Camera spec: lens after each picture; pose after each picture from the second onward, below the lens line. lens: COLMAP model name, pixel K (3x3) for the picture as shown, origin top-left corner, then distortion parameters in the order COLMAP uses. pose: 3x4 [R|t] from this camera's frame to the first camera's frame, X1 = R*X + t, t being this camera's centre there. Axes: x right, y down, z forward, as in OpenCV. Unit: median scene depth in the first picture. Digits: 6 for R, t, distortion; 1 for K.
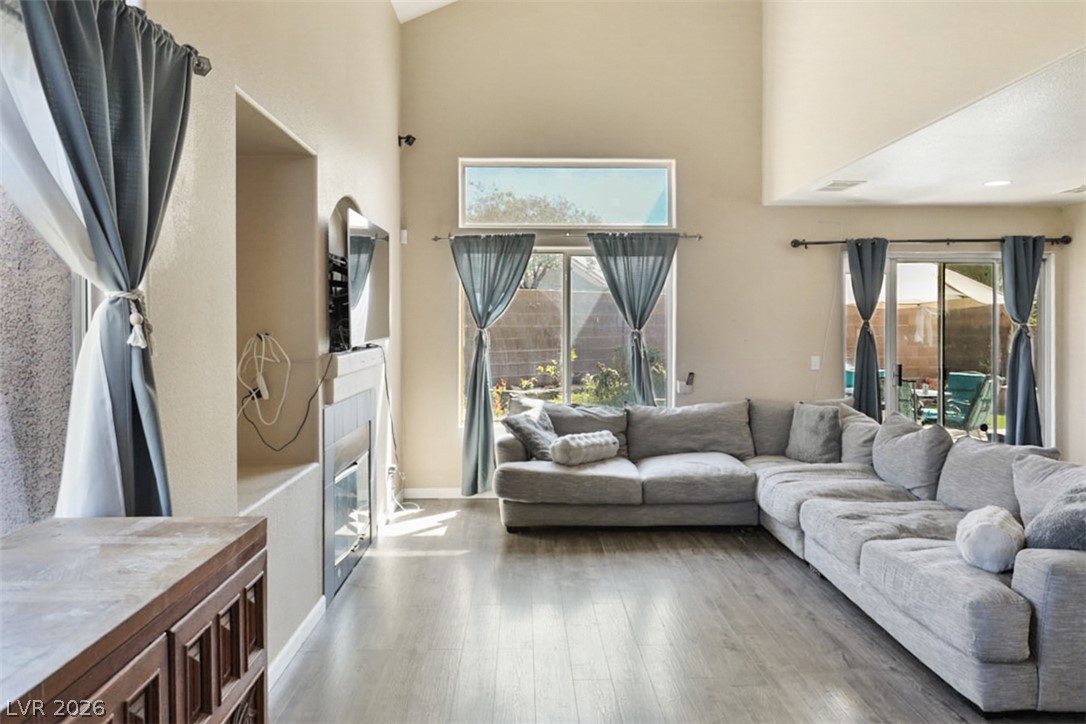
lens RADIAL K [[766.3, 0, 554.3], [0, 766.3, 330.3], [0, 0, 1]] dist [0.009703, -0.001123]
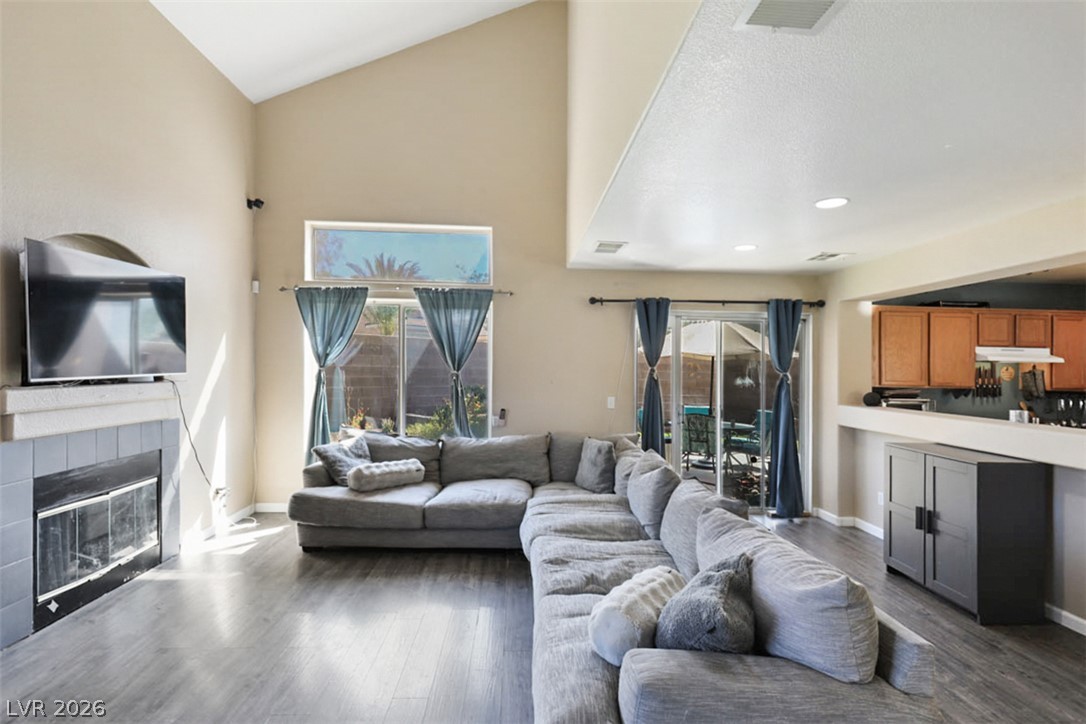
lens RADIAL K [[519.7, 0, 541.8], [0, 519.7, 365.7], [0, 0, 1]] dist [0.001027, 0.002263]
pose [[0.999705, 0.021664, 0.011018, 0.240047], [-0.021526, 0.999690, -0.012506, -0.002354], [-0.011285, 0.012265, 0.999861, 0.214880]]
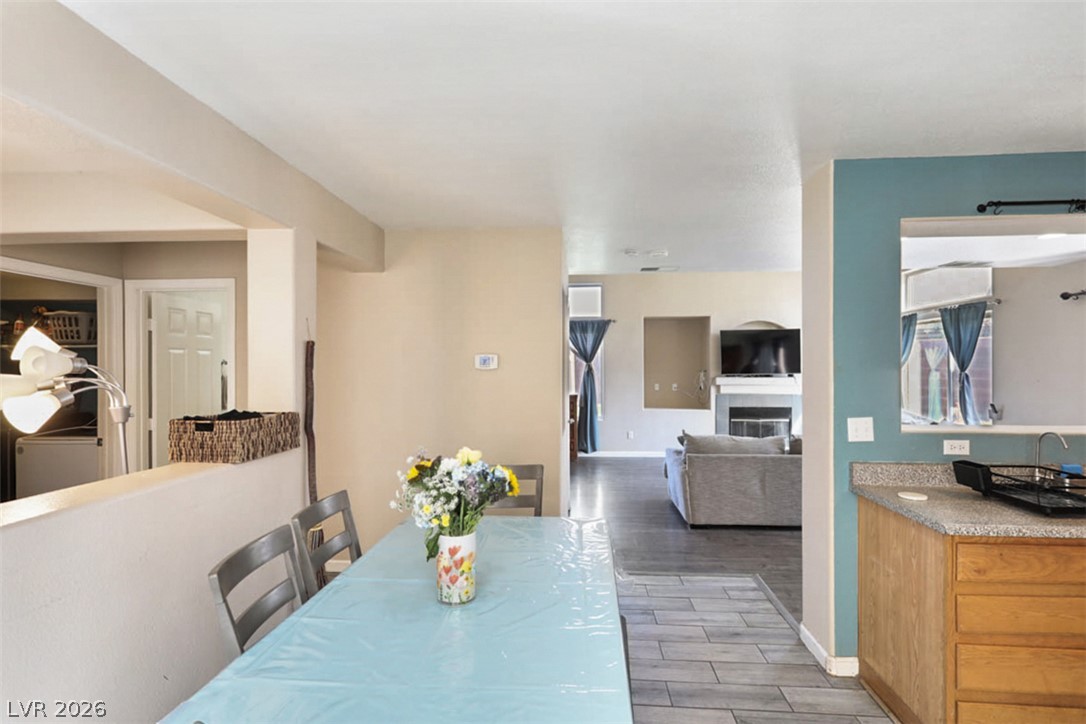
lens RADIAL K [[519.7, 0, 549.8], [0, 519.7, 370.9], [0, 0, 1]] dist [0.001027, 0.002263]
pose [[-0.112634, 0.009850, -0.993588, 1.210750], [-0.005806, 0.999927, 0.010571, -0.007960], [0.993620, 0.006959, -0.112569, 0.353681]]
